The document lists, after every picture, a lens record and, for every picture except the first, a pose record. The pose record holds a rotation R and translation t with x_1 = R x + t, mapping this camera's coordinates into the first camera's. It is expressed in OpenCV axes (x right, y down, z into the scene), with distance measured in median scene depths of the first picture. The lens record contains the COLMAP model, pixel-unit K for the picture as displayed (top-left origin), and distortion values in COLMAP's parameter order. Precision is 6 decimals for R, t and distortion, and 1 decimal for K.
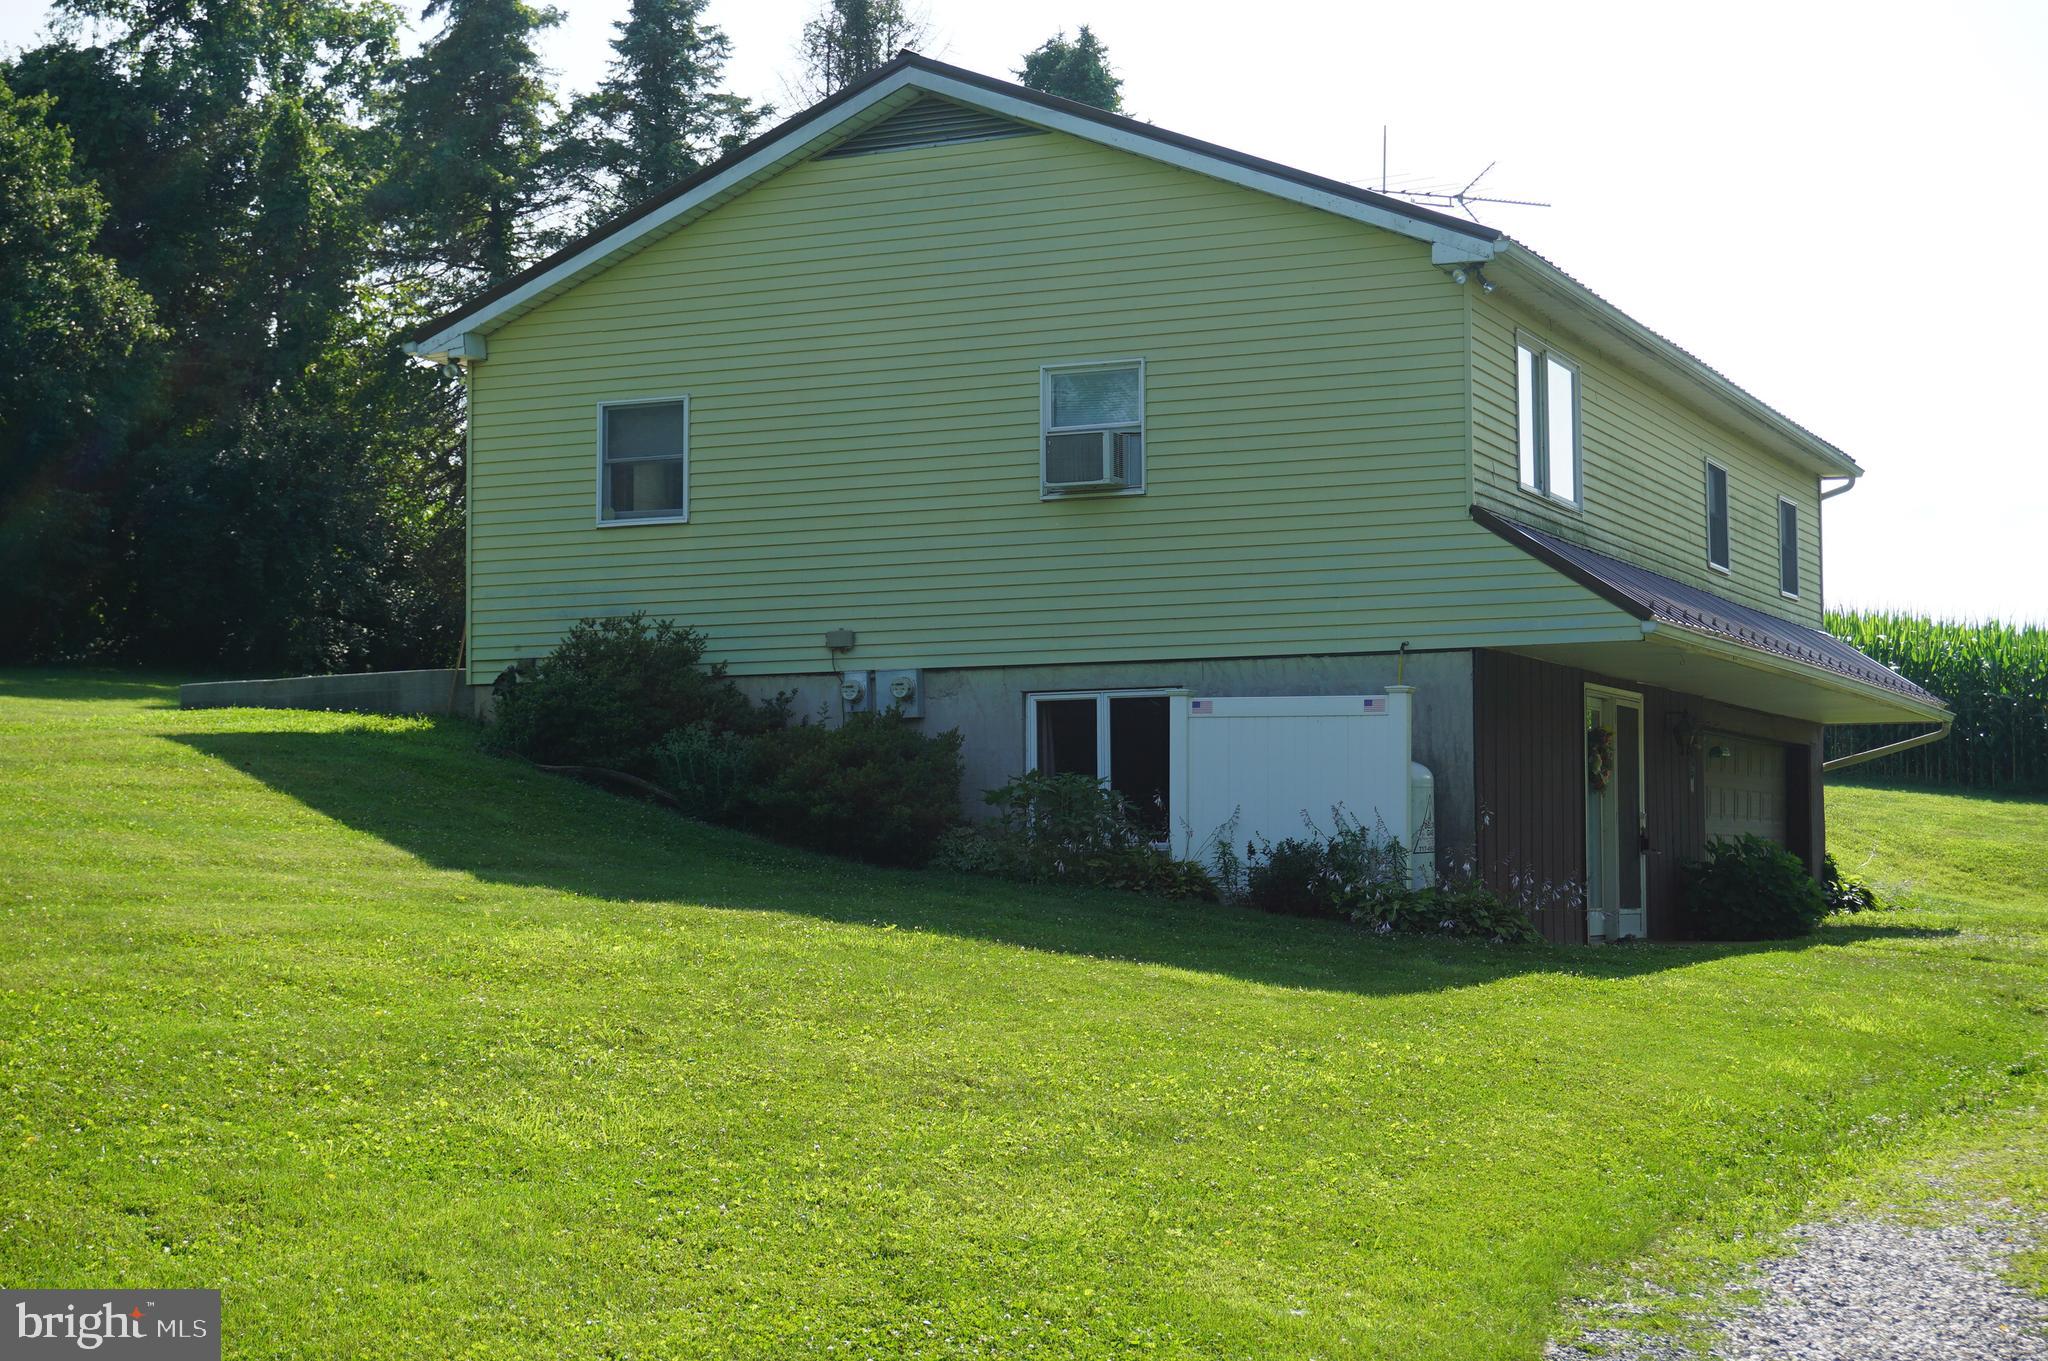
lens RADIAL K [[3231.5, 0, 1024.0], [0, 3231.5, 680.5], [0, 0, 1]] dist [-0.055902, -0.082382]
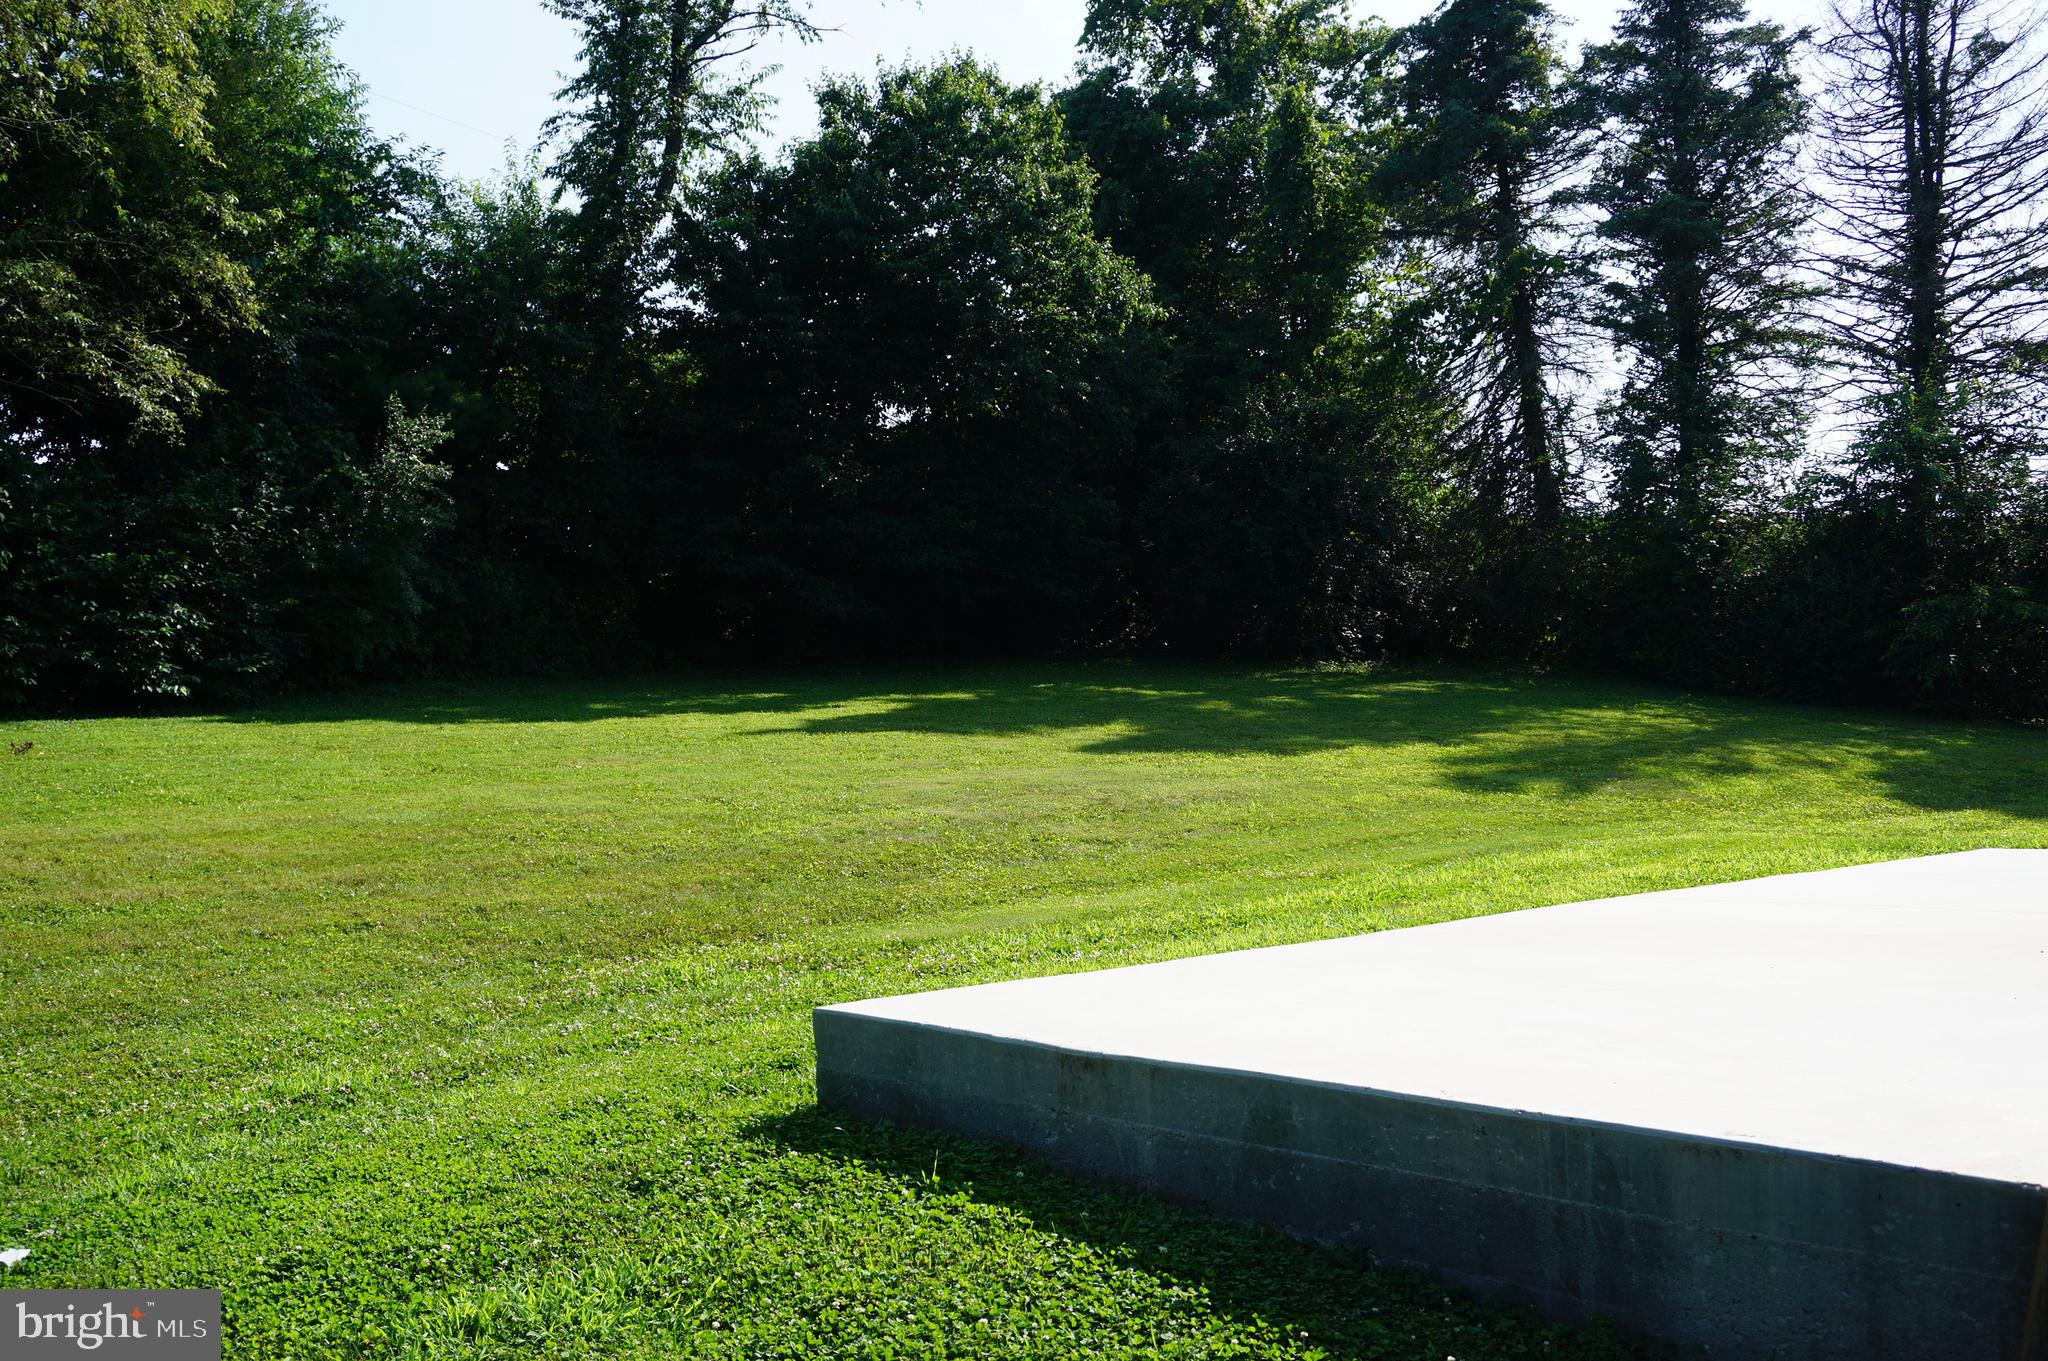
lens RADIAL K [[1898.9, 0, 1024.0], [0, 1898.9, 680.5], [0, 0, 1]] dist [0.039945, 0.006099]
pose [[0.928739, -0.012951, -0.370508, -0.092572], [0.027429, 0.999051, 0.033834, -0.018317], [0.369719, -0.041585, 0.928213, 0.430911]]
